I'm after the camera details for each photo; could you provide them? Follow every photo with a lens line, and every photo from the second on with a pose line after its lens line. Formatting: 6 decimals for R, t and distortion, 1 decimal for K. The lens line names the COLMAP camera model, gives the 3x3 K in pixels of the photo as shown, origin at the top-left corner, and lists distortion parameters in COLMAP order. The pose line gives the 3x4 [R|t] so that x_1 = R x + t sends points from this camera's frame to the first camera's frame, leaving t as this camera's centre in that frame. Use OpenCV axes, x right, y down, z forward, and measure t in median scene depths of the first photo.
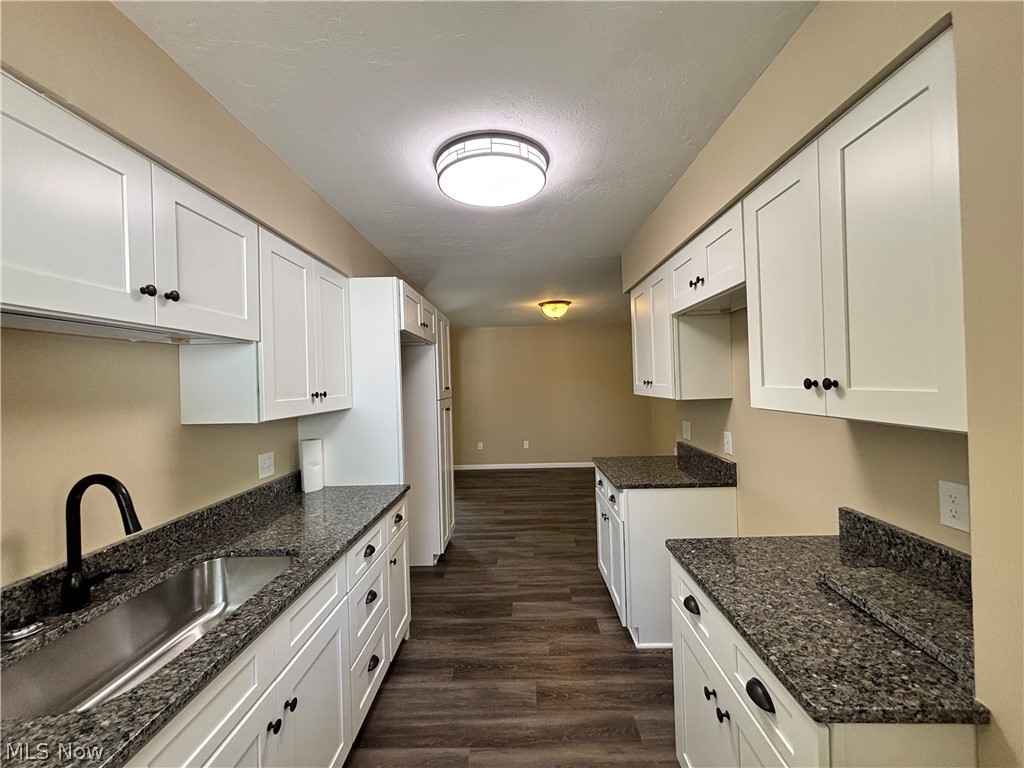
lens RADIAL K [[413.3, 0, 508.7], [0, 413.3, 382.7], [0, 0, 1]] dist [0.000387, 0.000063]
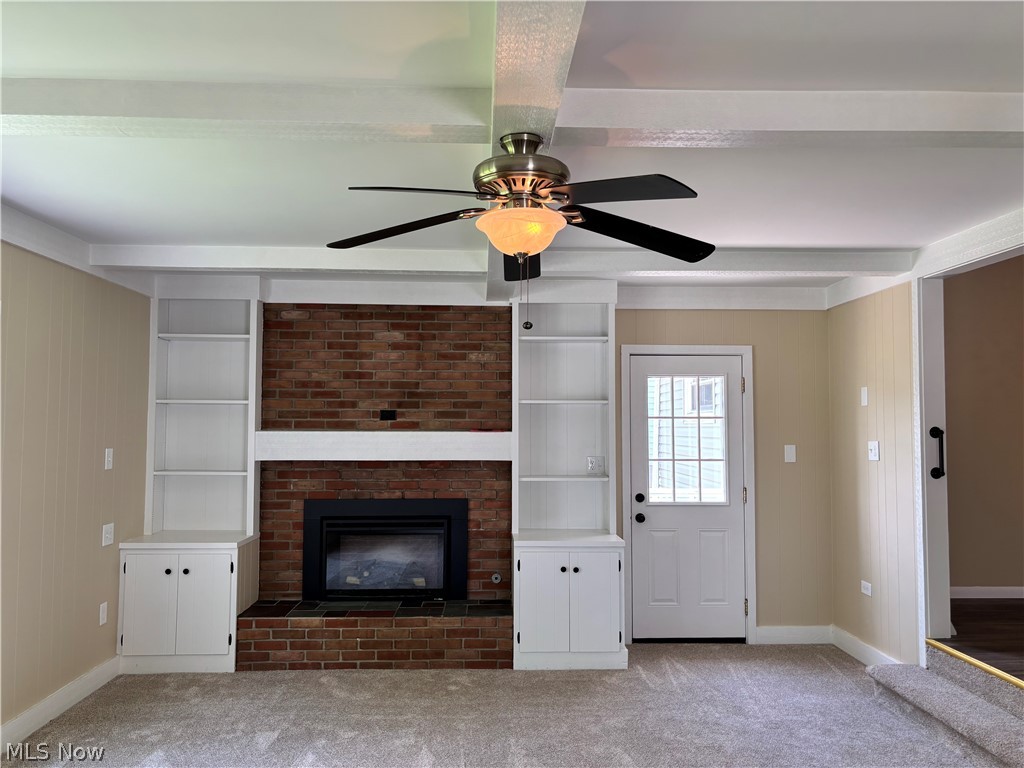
lens RADIAL K [[775.3, 0, 519.9], [0, 775.3, 390.8], [0, 0, 1]] dist [0.043112, -0.005821]
pose [[0.995924, 0.036526, 0.082466, -1.799930], [-0.032262, 0.998101, -0.052467, 0.196569], [-0.084226, 0.049593, 0.995212, 0.825927]]
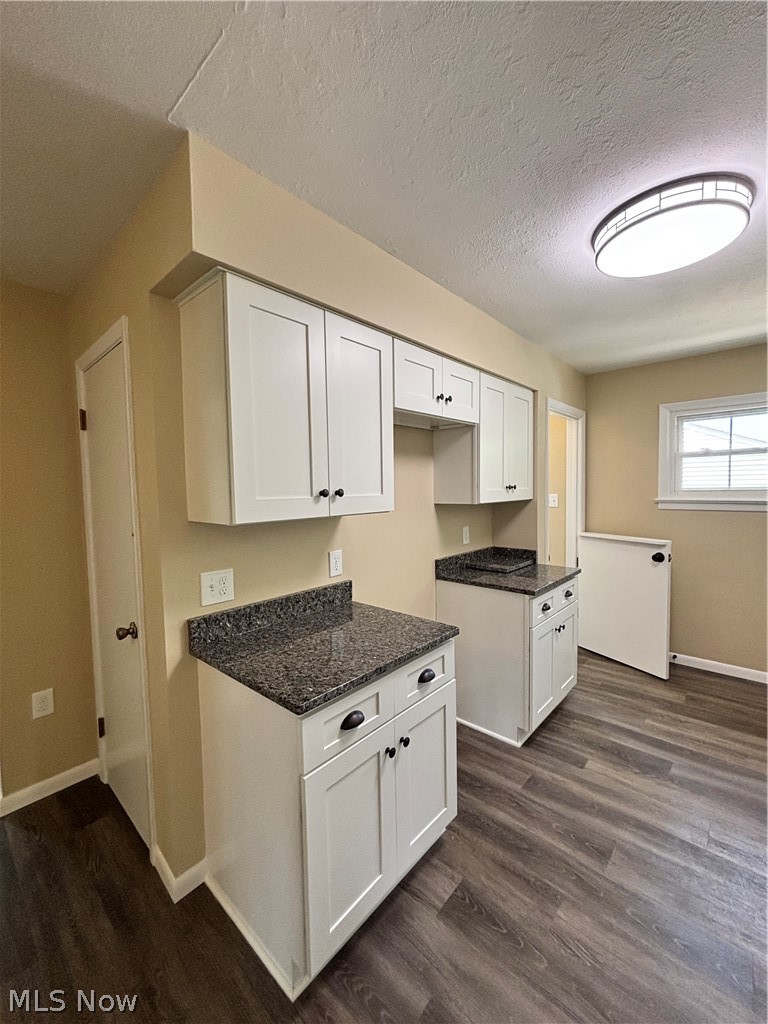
lens RADIAL K [[413.3, 0, 386.7], [0, 413.3, 511.0], [0, 0, 1]] dist [0.000387, 0.000063]
pose [[-0.768646, 0.005779, 0.639649, -0.109782], [0.042273, 0.998232, 0.041779, 0.007224], [-0.638277, 0.059153, -0.767531, 1.687063]]
